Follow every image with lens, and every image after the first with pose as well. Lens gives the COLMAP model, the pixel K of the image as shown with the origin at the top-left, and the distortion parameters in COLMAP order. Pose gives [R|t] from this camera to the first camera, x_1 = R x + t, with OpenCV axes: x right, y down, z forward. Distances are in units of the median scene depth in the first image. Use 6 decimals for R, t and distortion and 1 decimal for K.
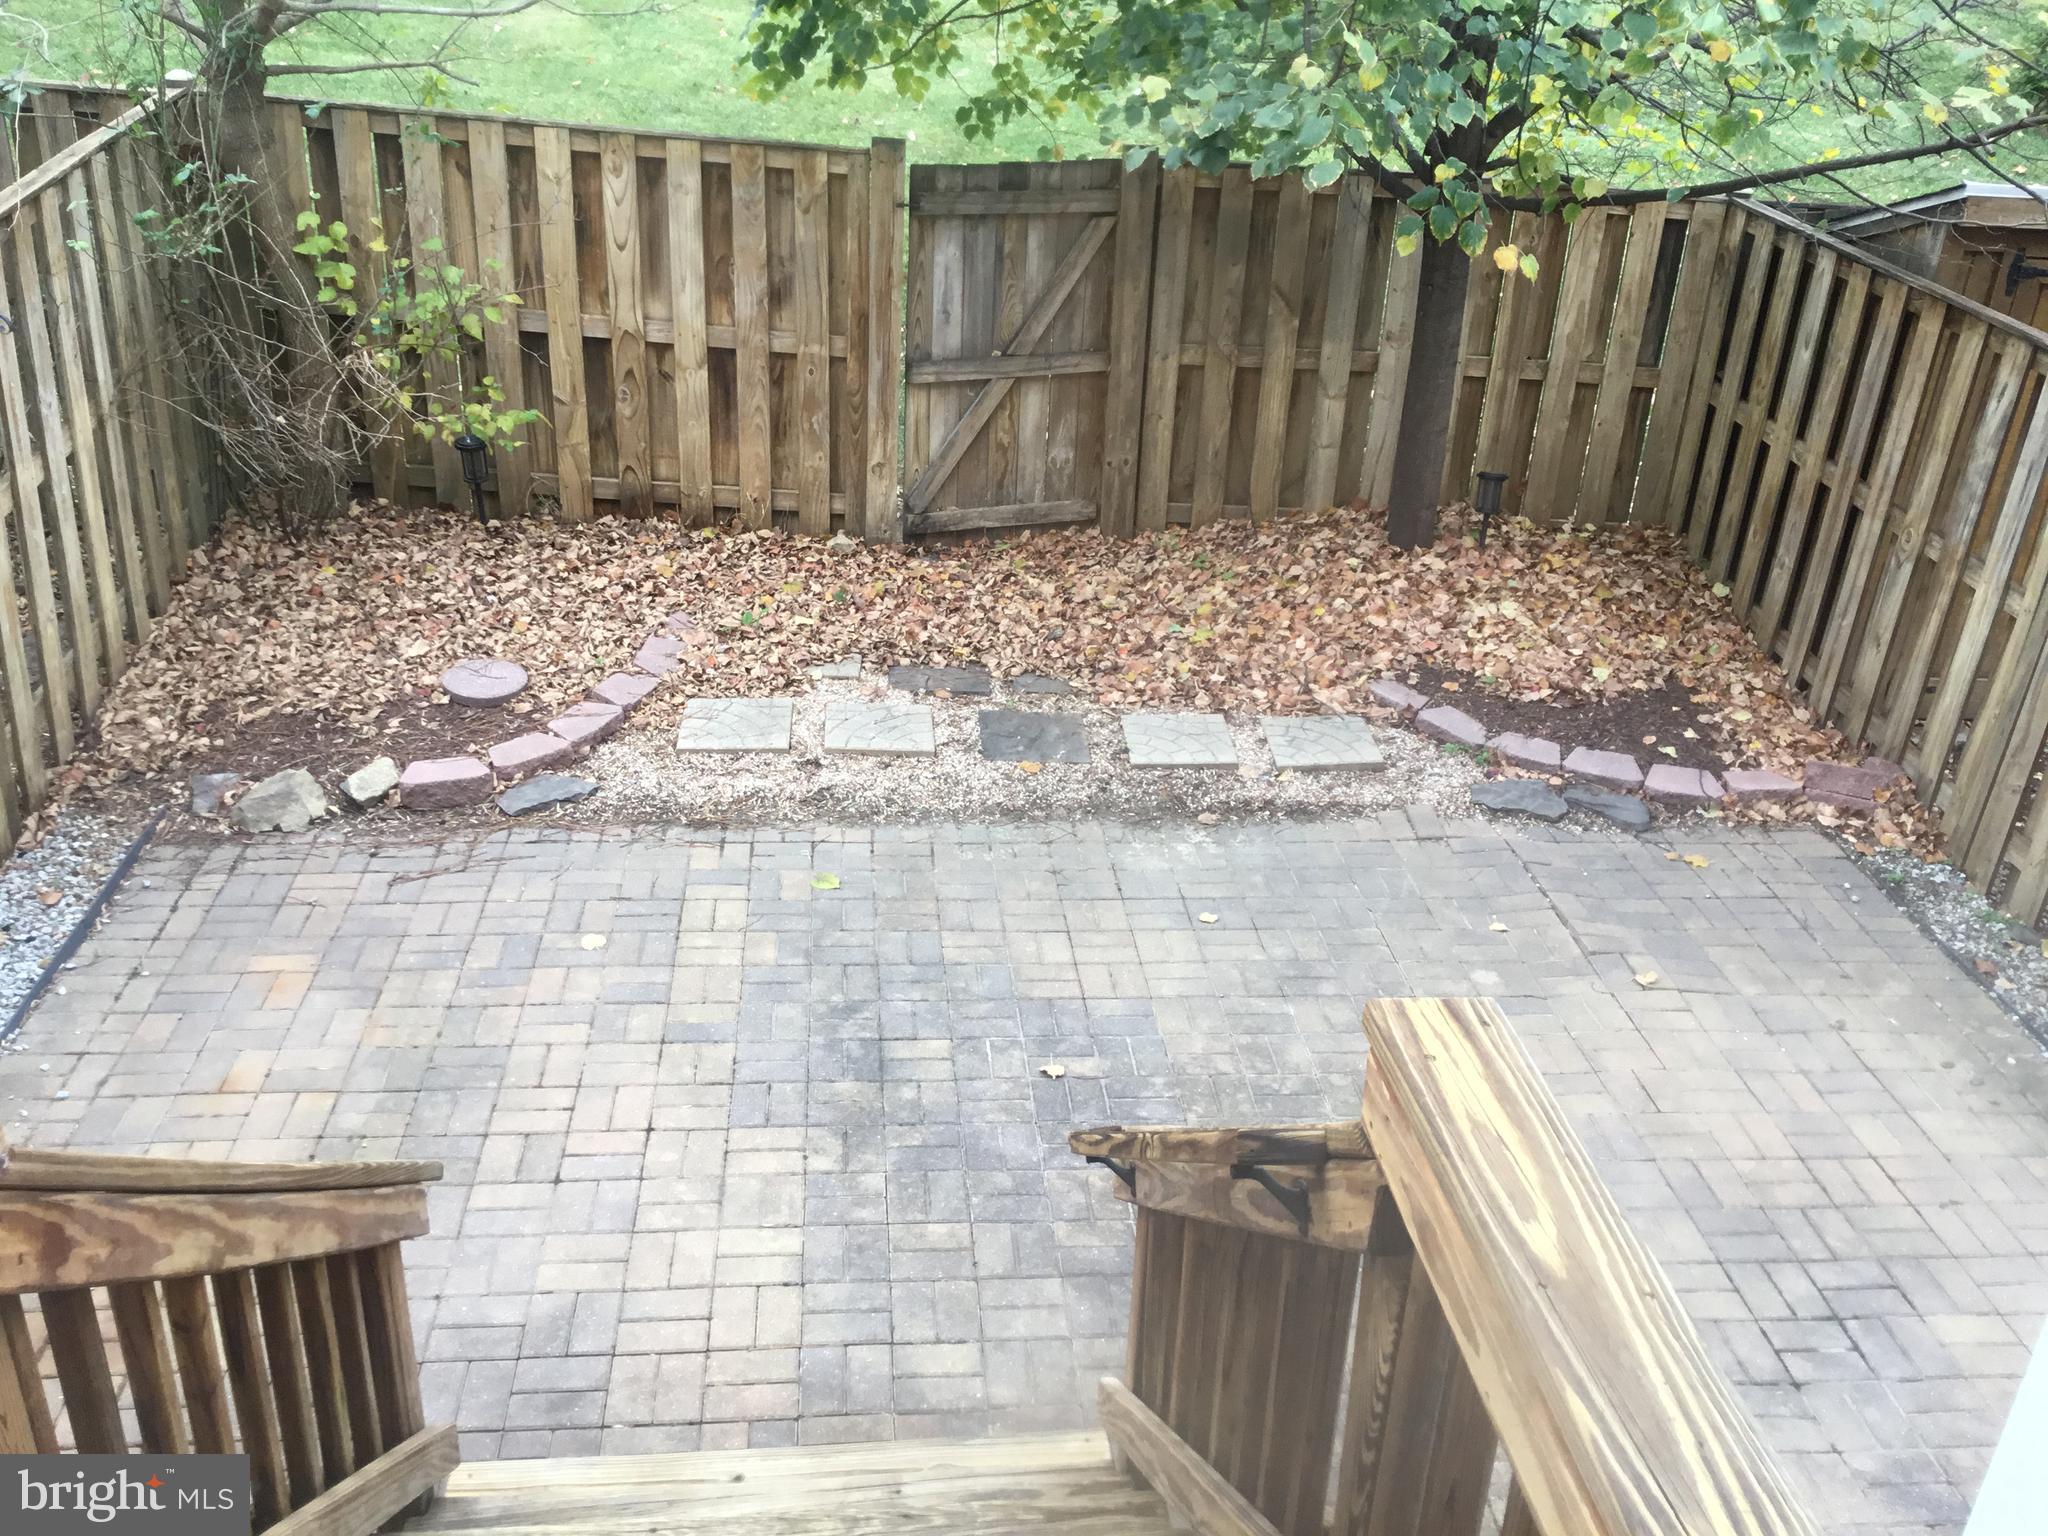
lens RADIAL K [[1864.4, 0, 1021.3], [0, 1864.4, 783.4], [0, 0, 1]] dist [0.062431, -0.128688]
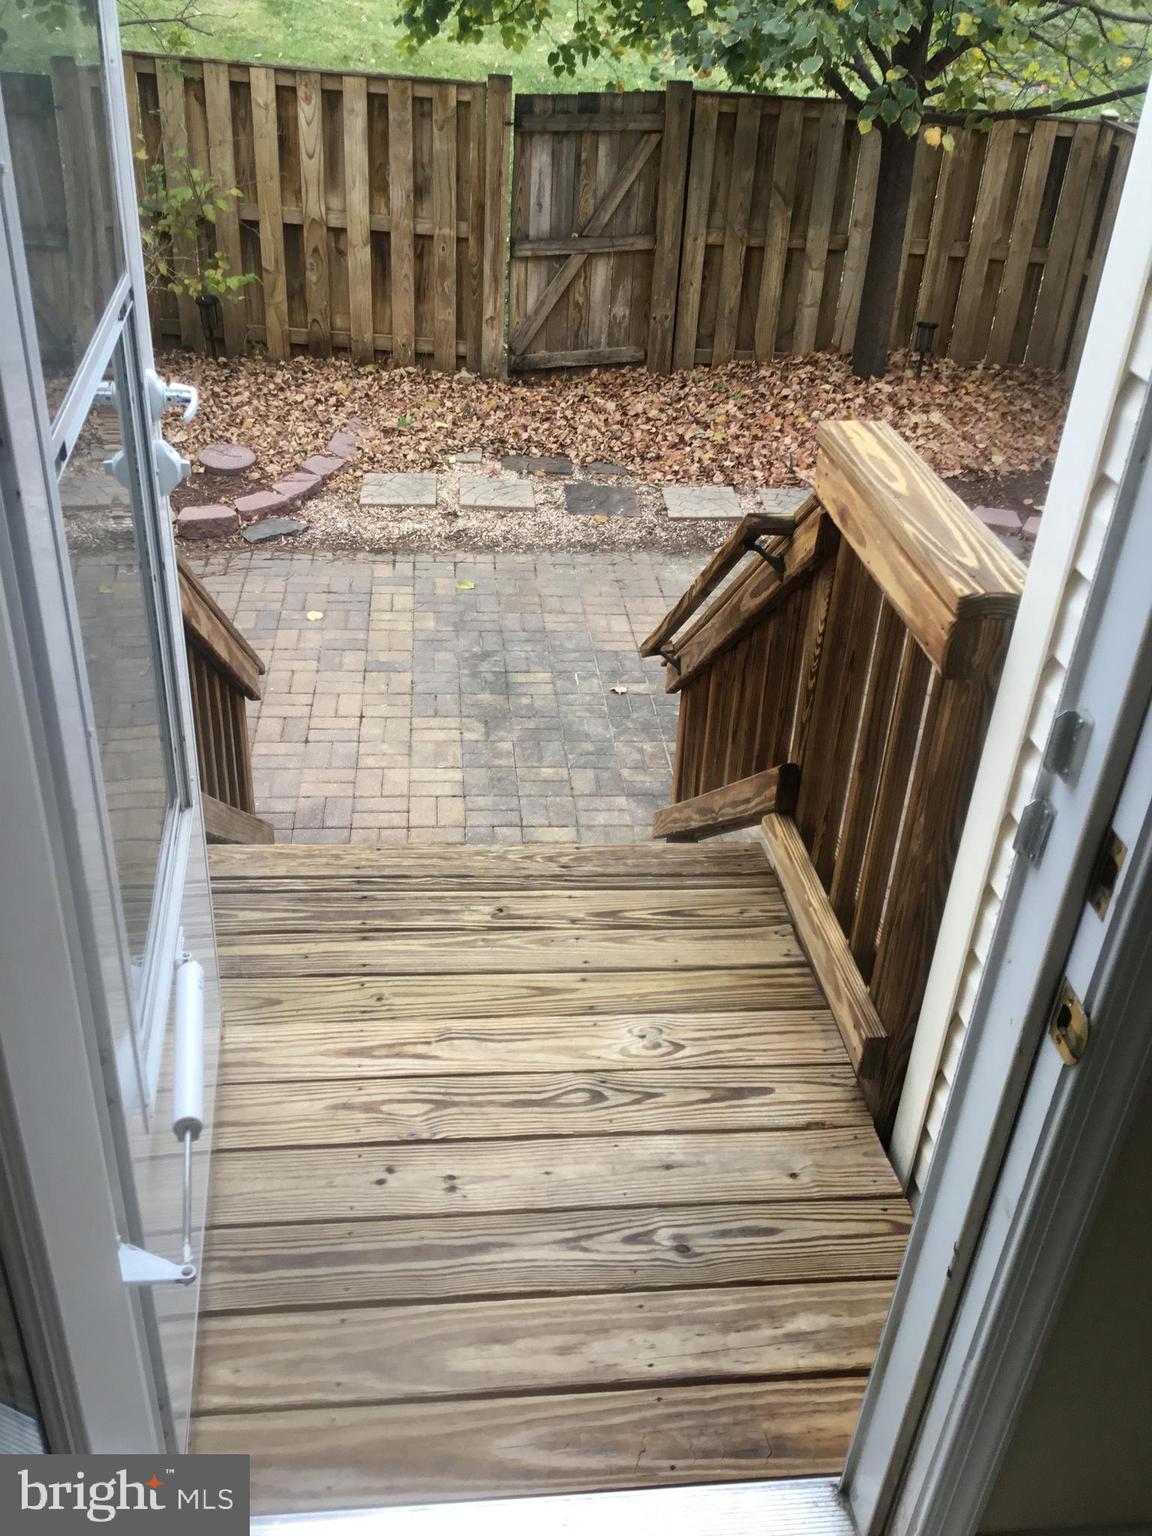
lens RADIAL K [[1398.3, 0, 547.5], [0, 1398.3, 762.7], [0, 0, 1]] dist [0.062431, -0.128688]
pose [[0.999798, 0.005695, -0.019279, -0.012564], [-0.003764, 0.995108, 0.098725, 0.064971], [0.019746, -0.098632, 0.994928, -0.098962]]
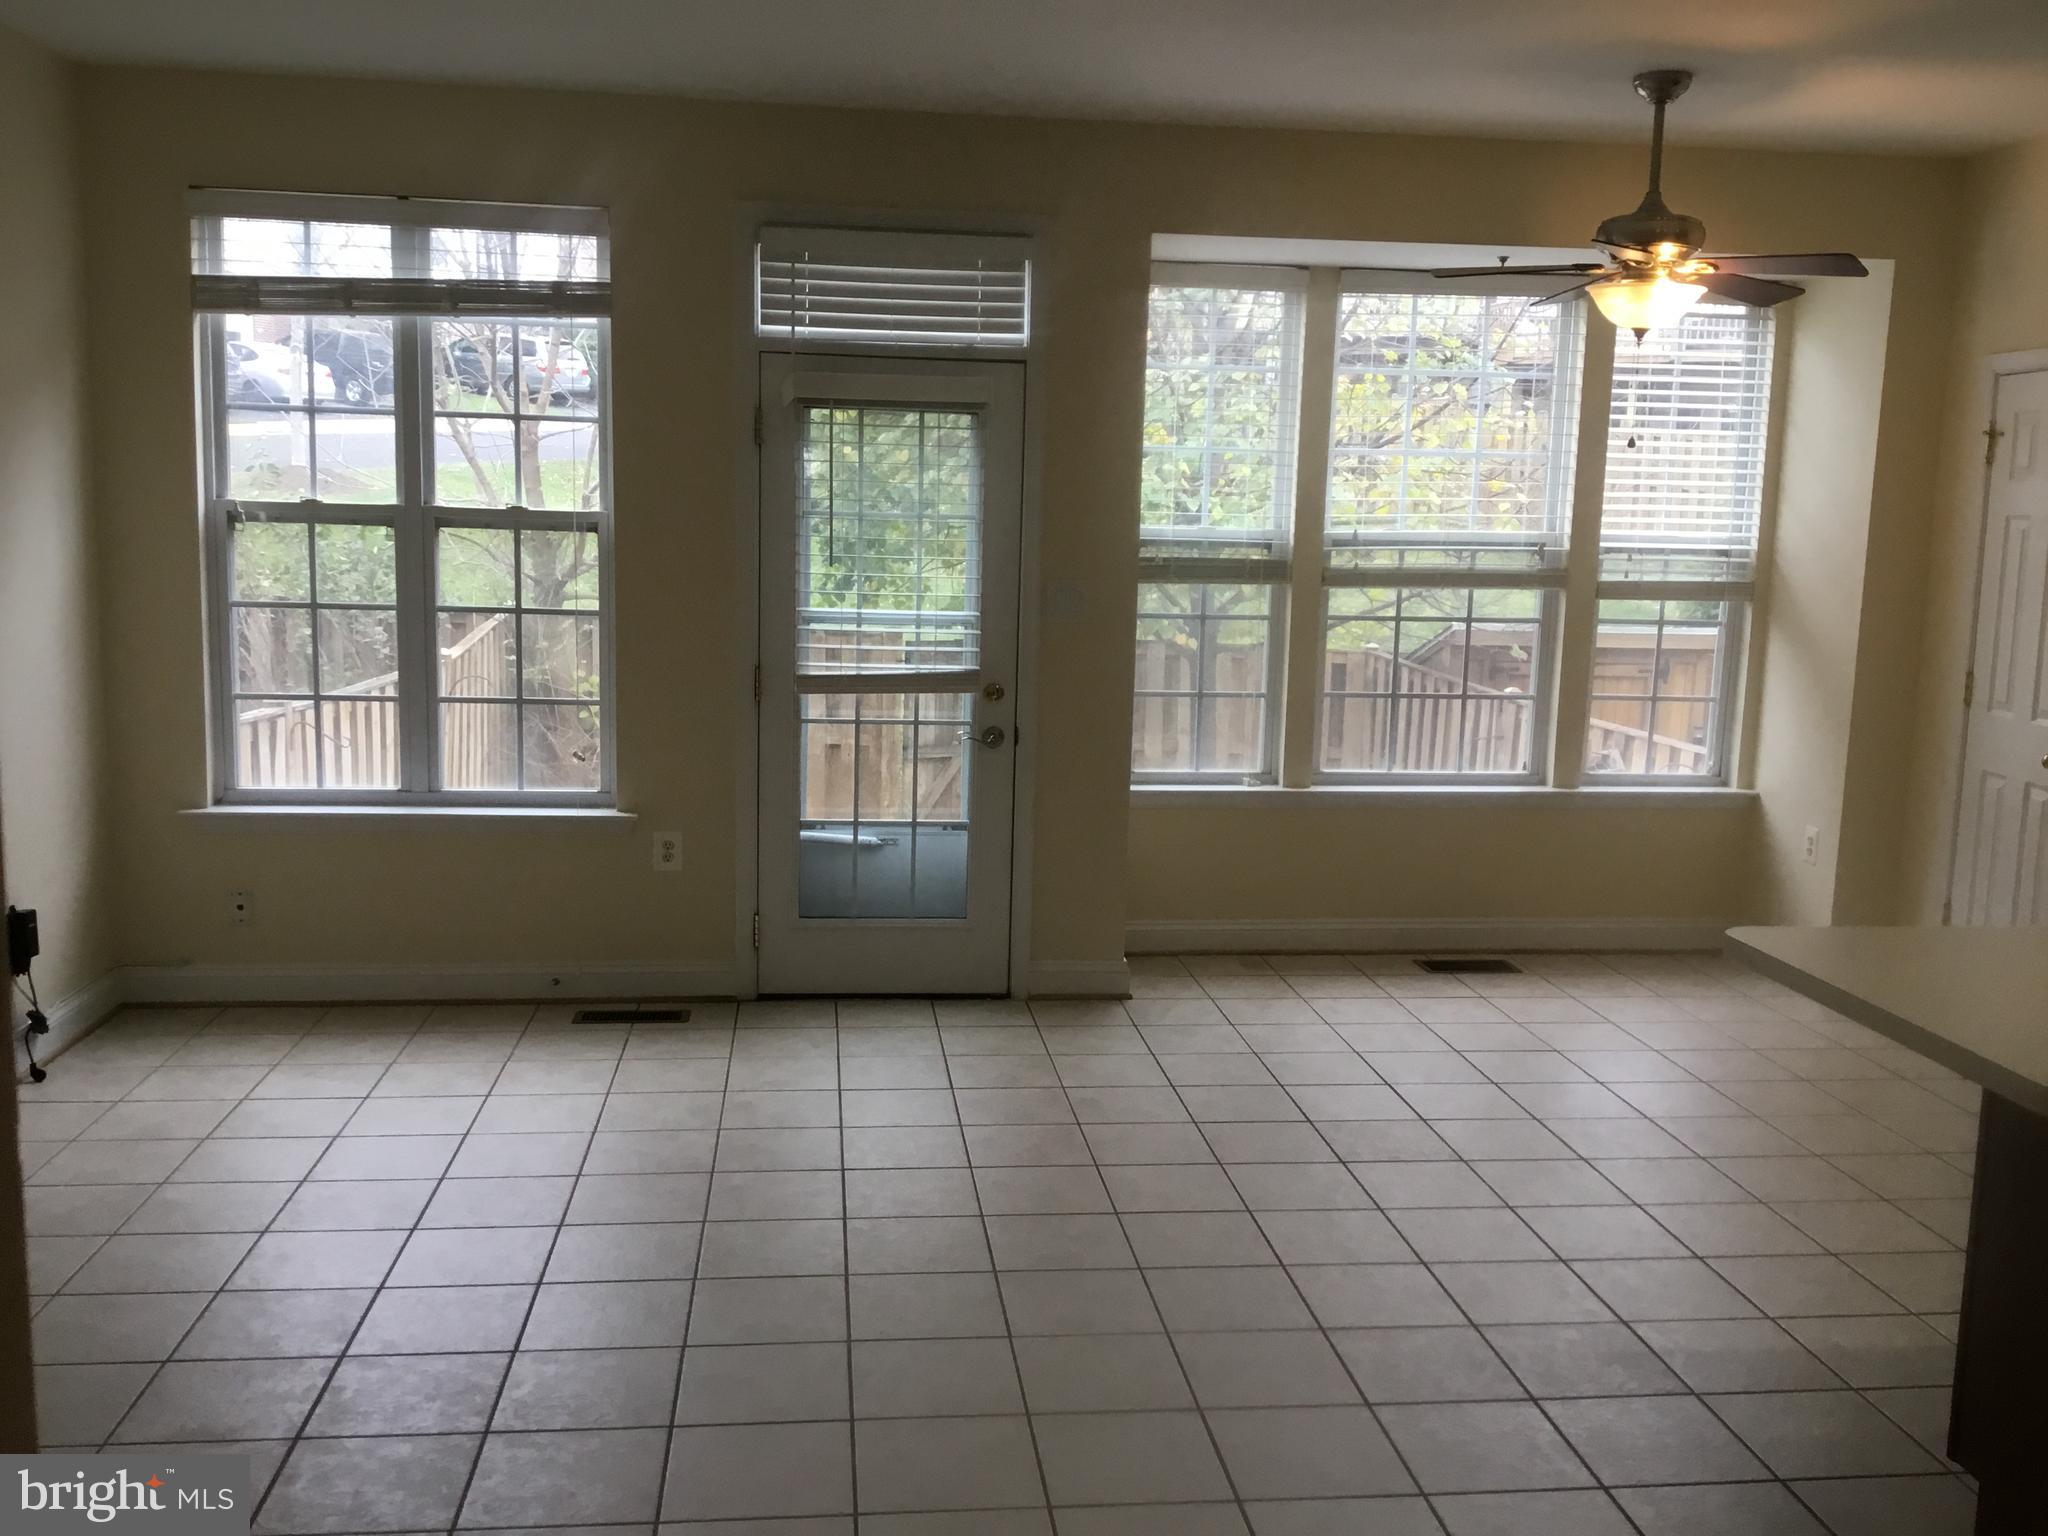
lens RADIAL K [[1864.4, 0, 1027.9], [0, 1864.4, 759.1], [0, 0, 1]] dist [0.062431, -0.128688]
pose [[0.999513, -0.027111, 0.015425, 0.028756], [0.030641, 0.945917, -0.322957, 0.372179], [-0.005835, 0.323273, 0.946288, -0.686116]]
